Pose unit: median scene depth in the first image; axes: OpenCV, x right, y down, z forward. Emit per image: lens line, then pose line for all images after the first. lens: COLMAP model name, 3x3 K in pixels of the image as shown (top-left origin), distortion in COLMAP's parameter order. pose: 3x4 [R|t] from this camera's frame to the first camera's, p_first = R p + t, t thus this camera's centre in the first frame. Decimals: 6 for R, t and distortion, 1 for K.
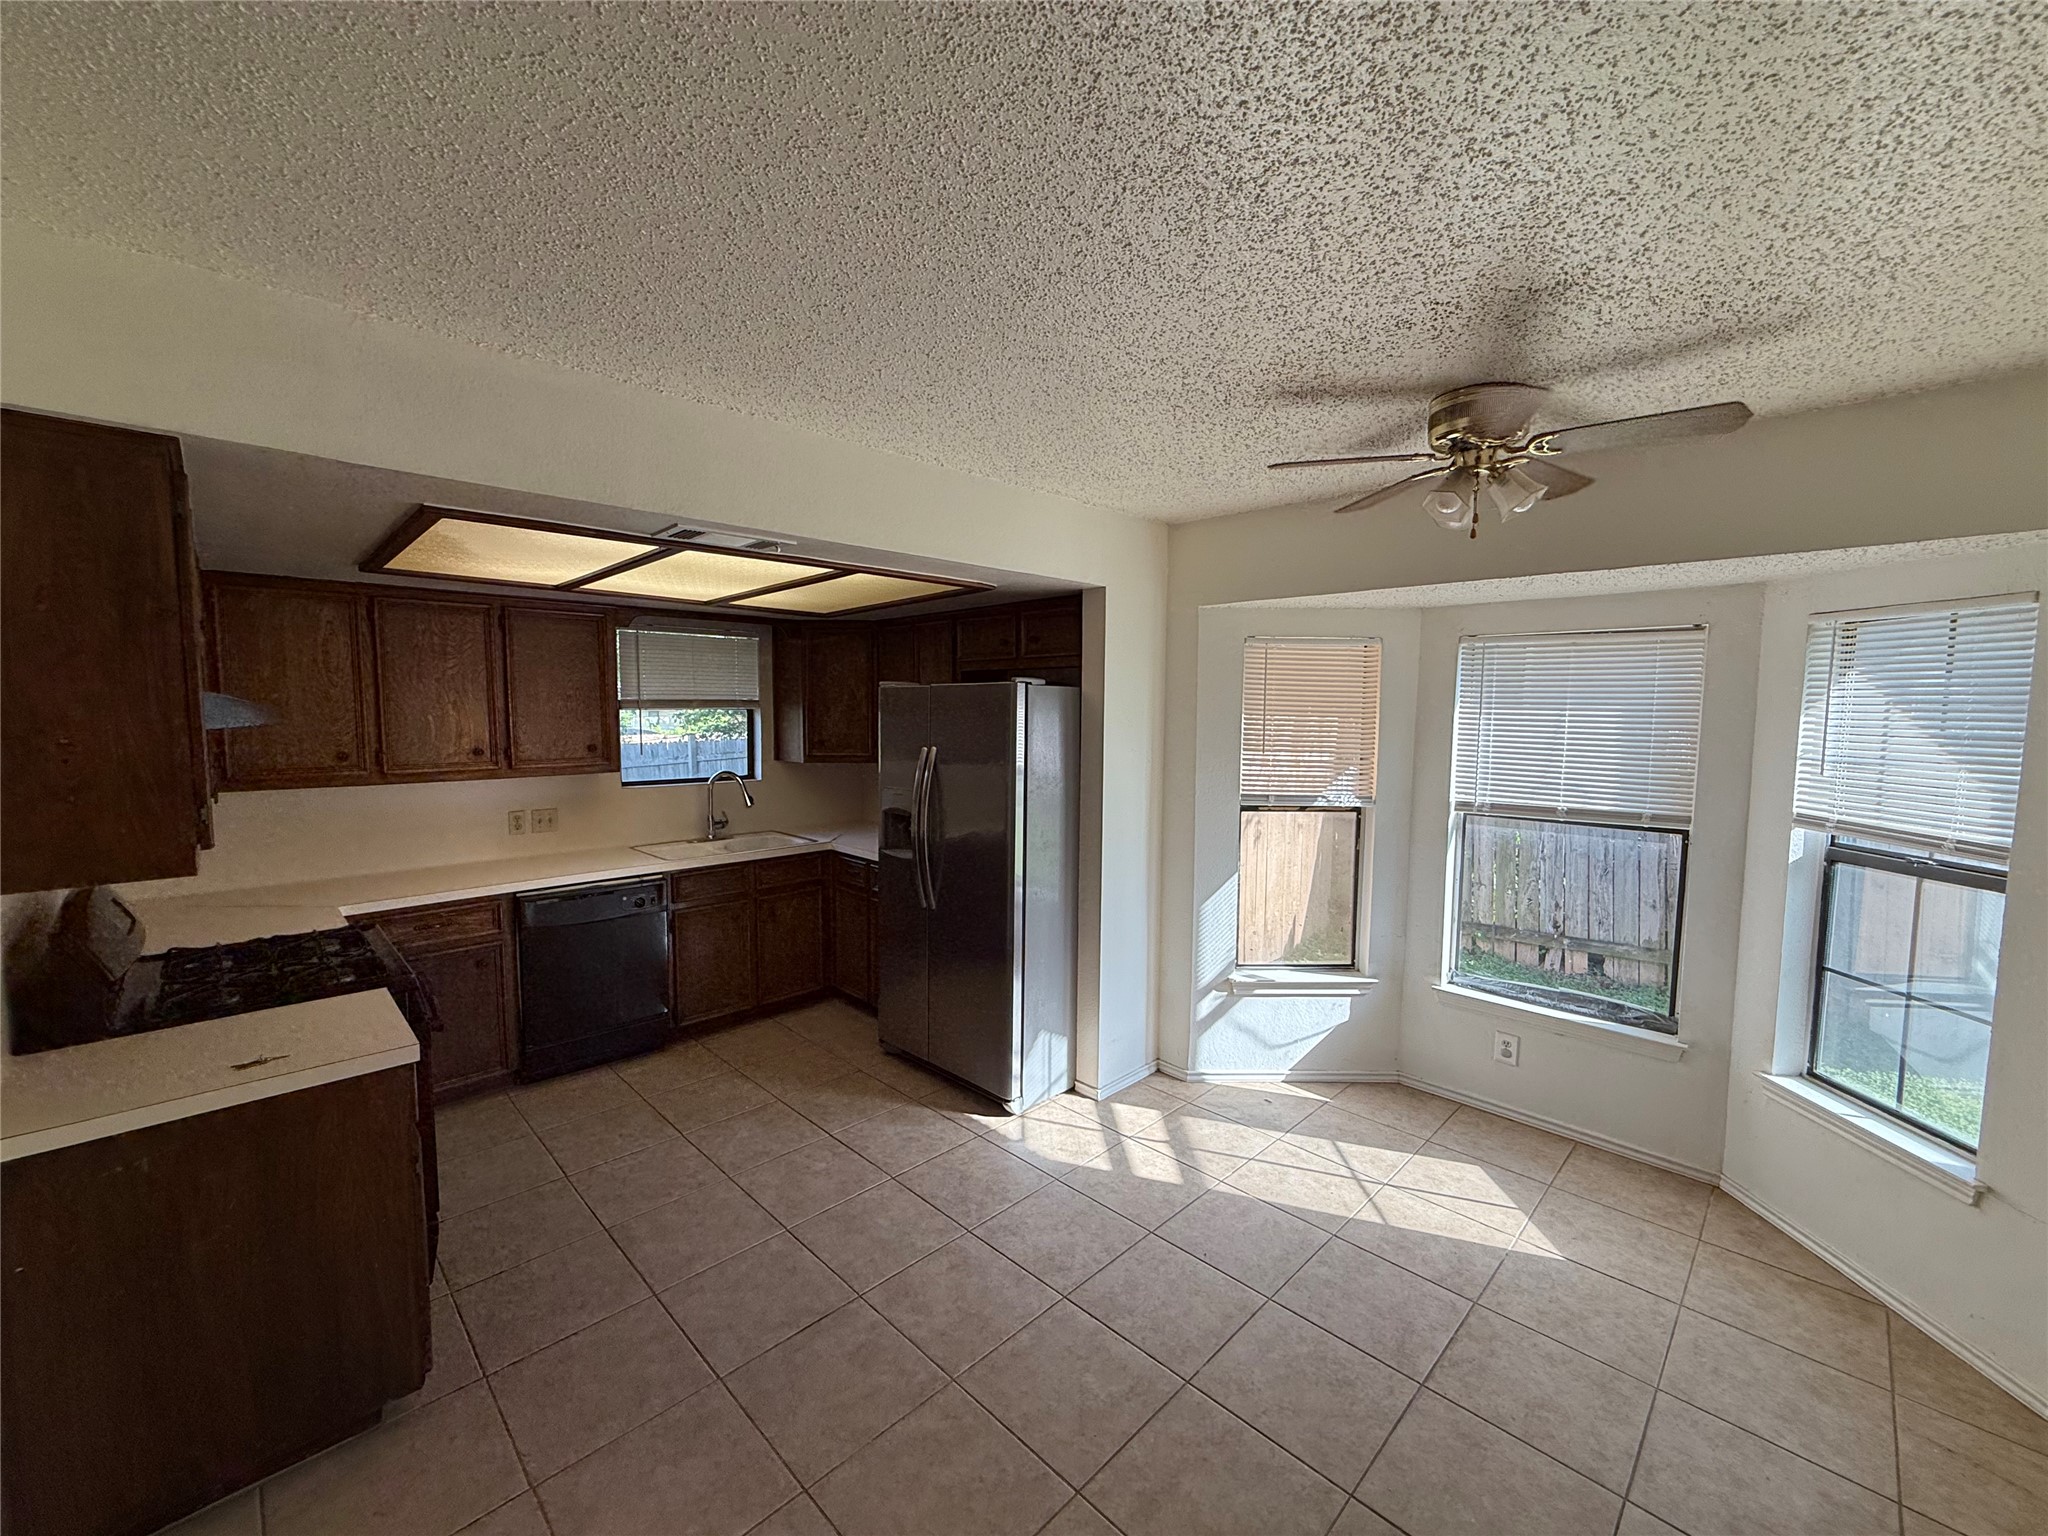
lens RADIAL K [[817.7, 0, 1022.2], [0, 817.7, 771.4], [0, 0, 1]] dist [0.000068, 0.000094]
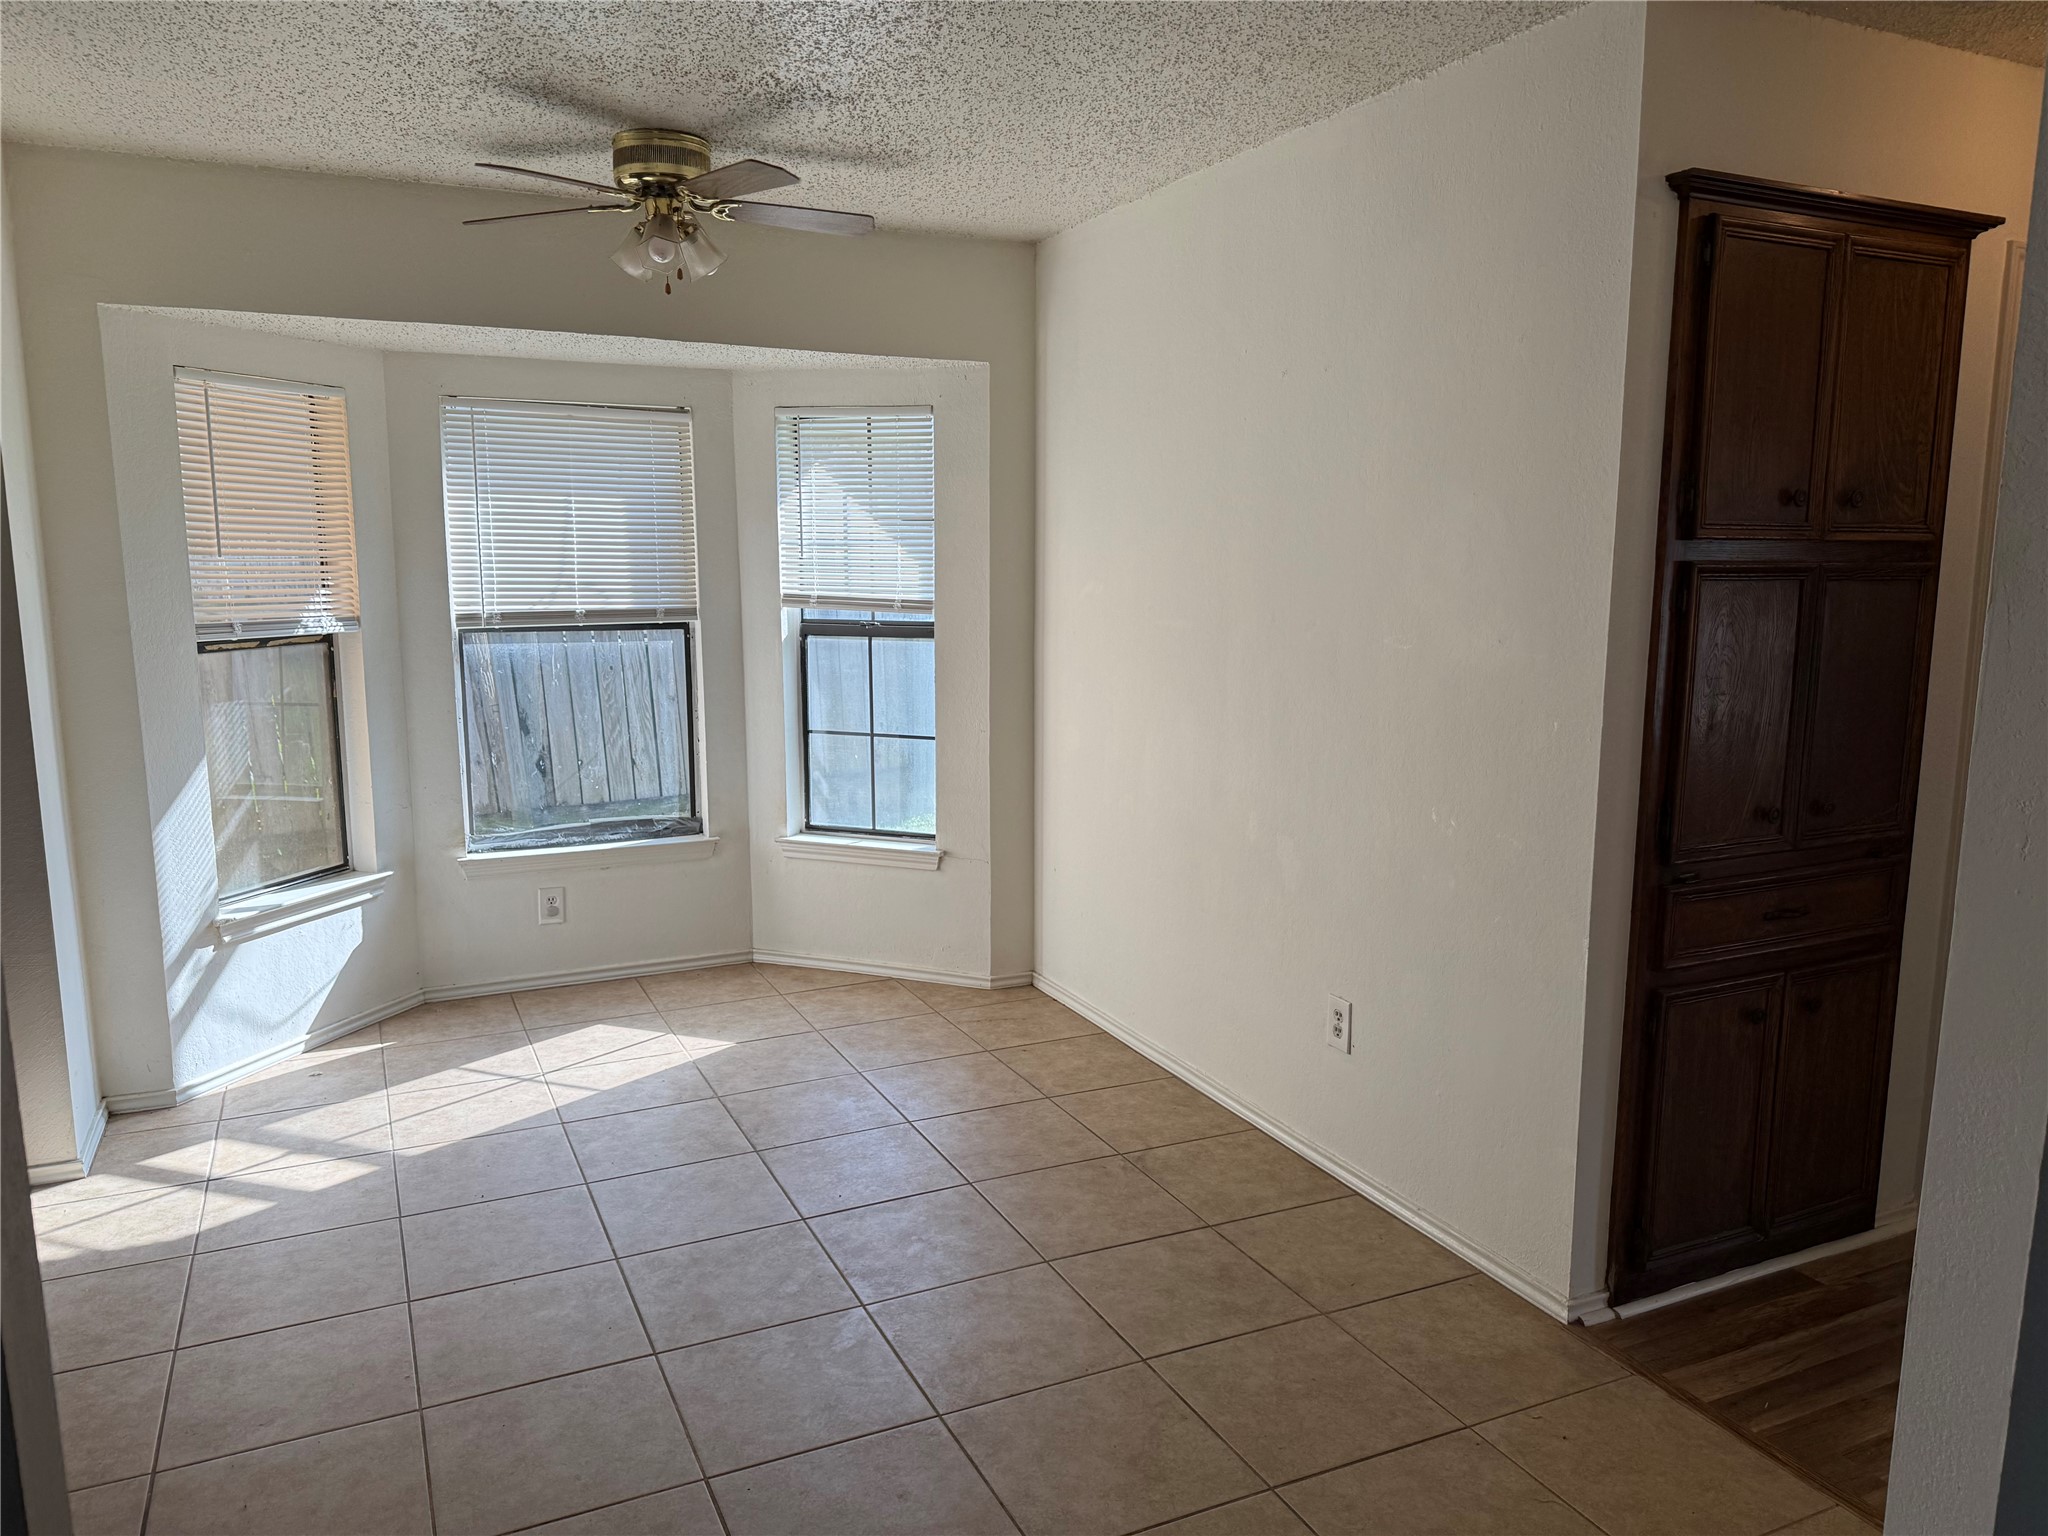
lens RADIAL K [[1450.8, 0, 1024.0], [0, 1450.8, 768.0], [0, 0, 1]] dist [0.169776, -0.197822]
pose [[0.334451, -0.155542, 0.929489, -0.615375], [0.076224, 0.987519, 0.137826, 0.027975], [-0.939325, 0.024753, 0.342133, 0.025650]]
